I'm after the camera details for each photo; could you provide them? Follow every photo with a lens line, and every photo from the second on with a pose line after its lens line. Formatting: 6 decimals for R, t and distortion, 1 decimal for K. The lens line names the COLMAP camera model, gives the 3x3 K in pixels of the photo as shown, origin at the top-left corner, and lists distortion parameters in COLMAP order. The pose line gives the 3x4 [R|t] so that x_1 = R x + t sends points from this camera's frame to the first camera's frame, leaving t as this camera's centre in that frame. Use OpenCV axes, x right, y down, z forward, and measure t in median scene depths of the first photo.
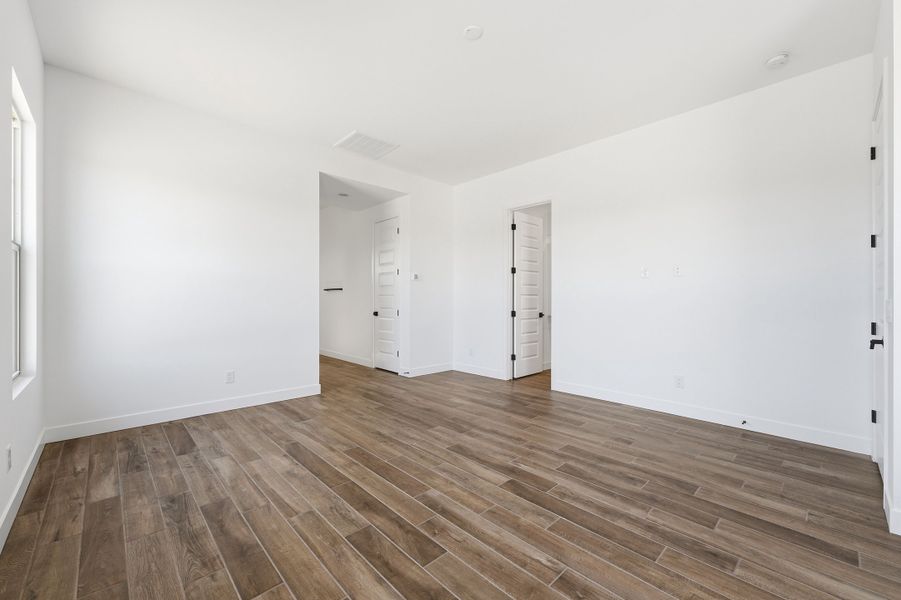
lens RADIAL K [[367.0, 0, 451.4], [0, 367.0, 301.3], [0, 0, 1]] dist [0.010448, 0.000123]
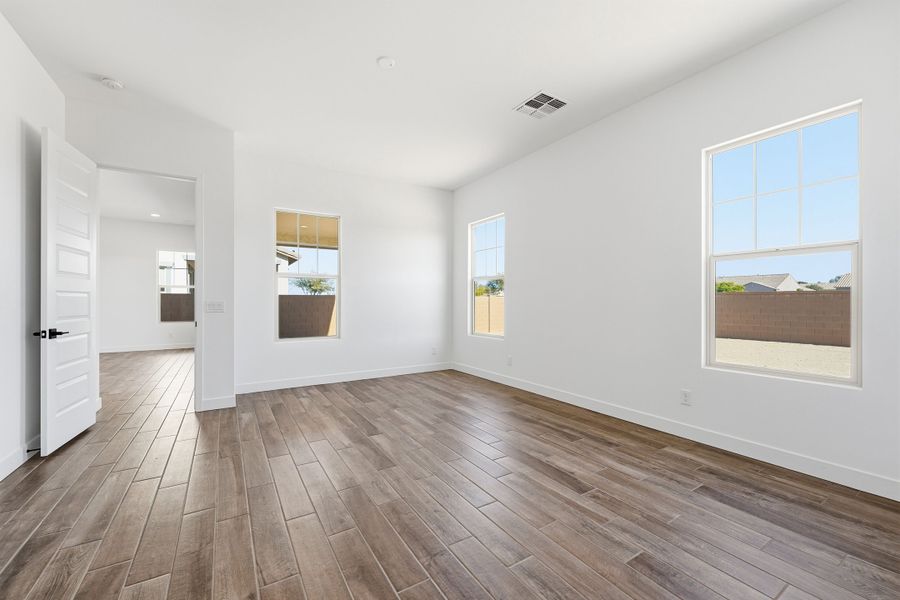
lens RADIAL K [[366.6, 0, 453.3], [0, 366.6, 300.3], [0, 0, 1]] dist [0.010448, 0.000123]
pose [[-0.981306, -0.000087, 0.192456, -0.374761], [-0.000092, 1.000000, -0.000015, -0.007761], [-0.192456, -0.000033, -0.981306, 2.145180]]
